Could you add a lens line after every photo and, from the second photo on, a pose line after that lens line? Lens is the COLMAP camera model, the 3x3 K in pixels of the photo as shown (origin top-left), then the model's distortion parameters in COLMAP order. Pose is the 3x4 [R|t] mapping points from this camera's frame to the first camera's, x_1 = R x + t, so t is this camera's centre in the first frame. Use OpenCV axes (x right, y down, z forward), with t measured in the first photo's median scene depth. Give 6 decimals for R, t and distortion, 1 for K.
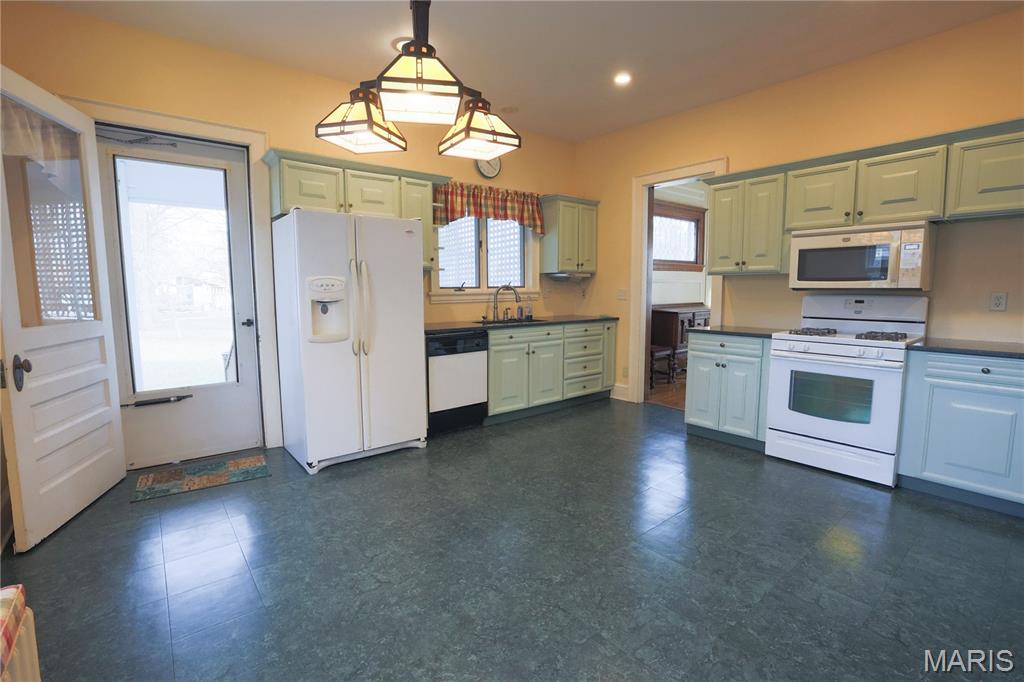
lens RADIAL K [[467.1, 0, 508.1], [0, 467.1, 337.0], [0, 0, 1]] dist [-0.040732, 0.012187]
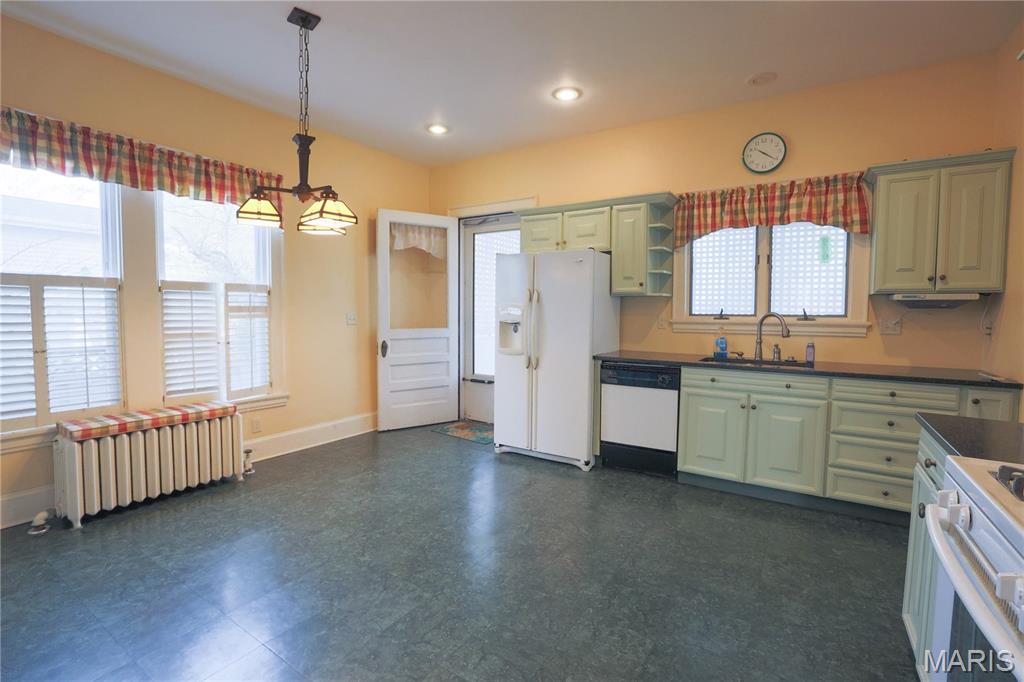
lens RADIAL K [[467.1, 0, 511.9], [0, 467.1, 333.2], [0, 0, 1]] dist [-0.040732, 0.012187]
pose [[0.310164, 0.054873, -0.949098, 0.697940], [-0.109503, 0.993750, 0.021669, -0.063385], [0.944356, 0.097208, 0.314234, 0.491765]]
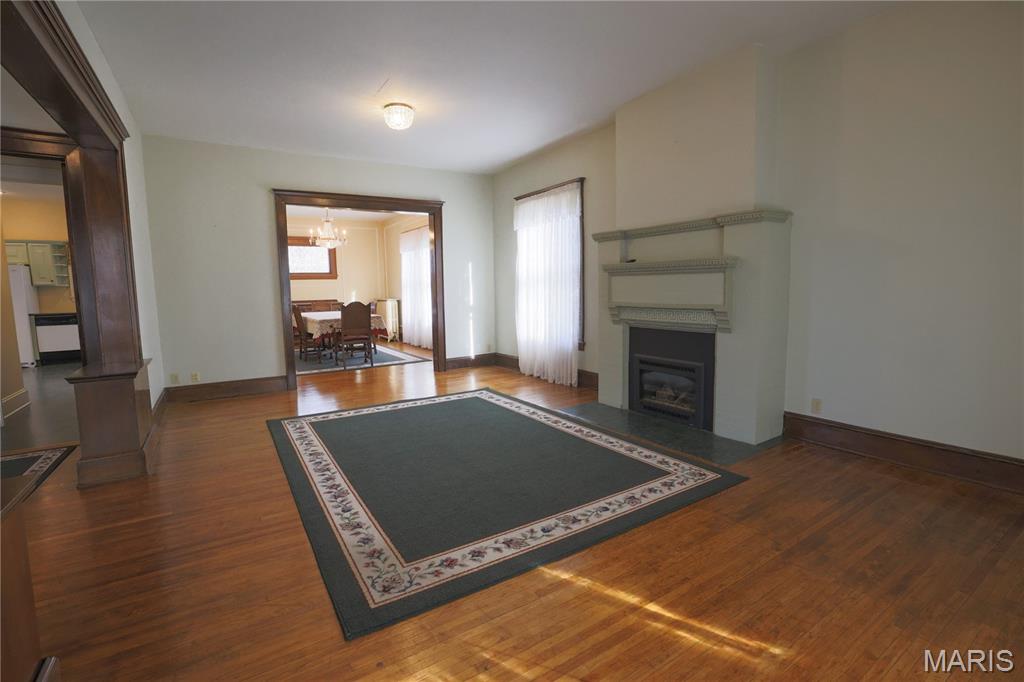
lens RADIAL K [[467.1, 0, 511.8], [0, 467.1, 337.8], [0, 0, 1]] dist [-0.040732, 0.012187]
pose [[0.994627, 0.001956, -0.103505, 2.241384], [-0.001763, 0.999997, 0.001963, 0.087024], [0.103508, -0.001770, 0.994627, -0.870637]]
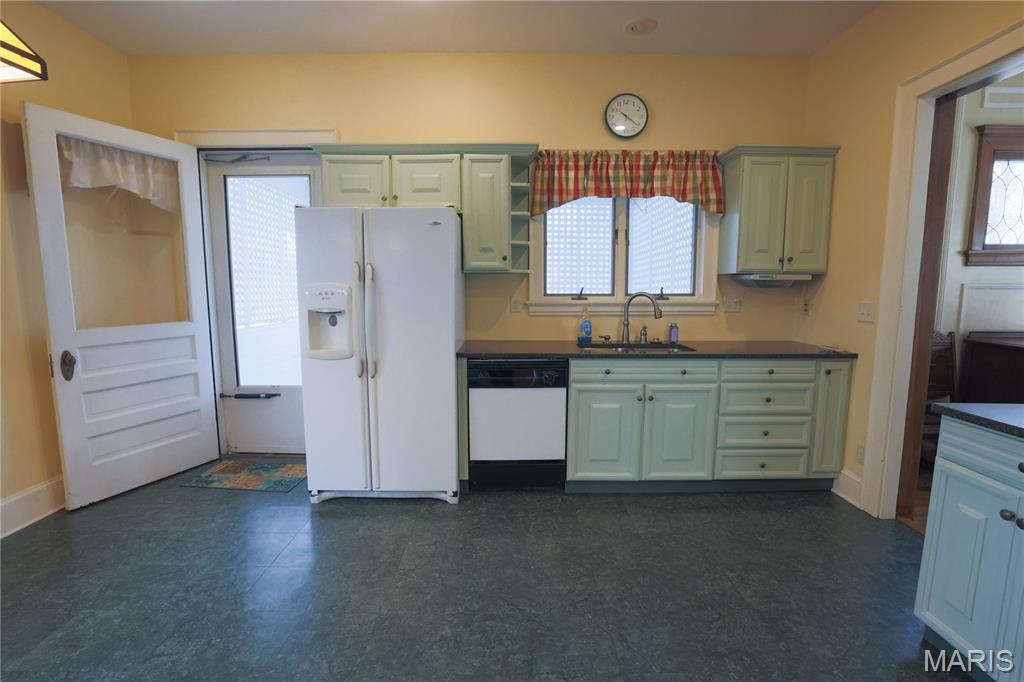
lens RADIAL K [[467.1, 0, 514.5], [0, 467.1, 340.3], [0, 0, 1]] dist [-0.040732, 0.012187]
pose [[0.783063, 0.077424, -0.617105, 0.345501], [-0.070664, 0.996872, 0.035402, -0.066067], [0.617915, 0.015885, 0.786084, 0.442362]]
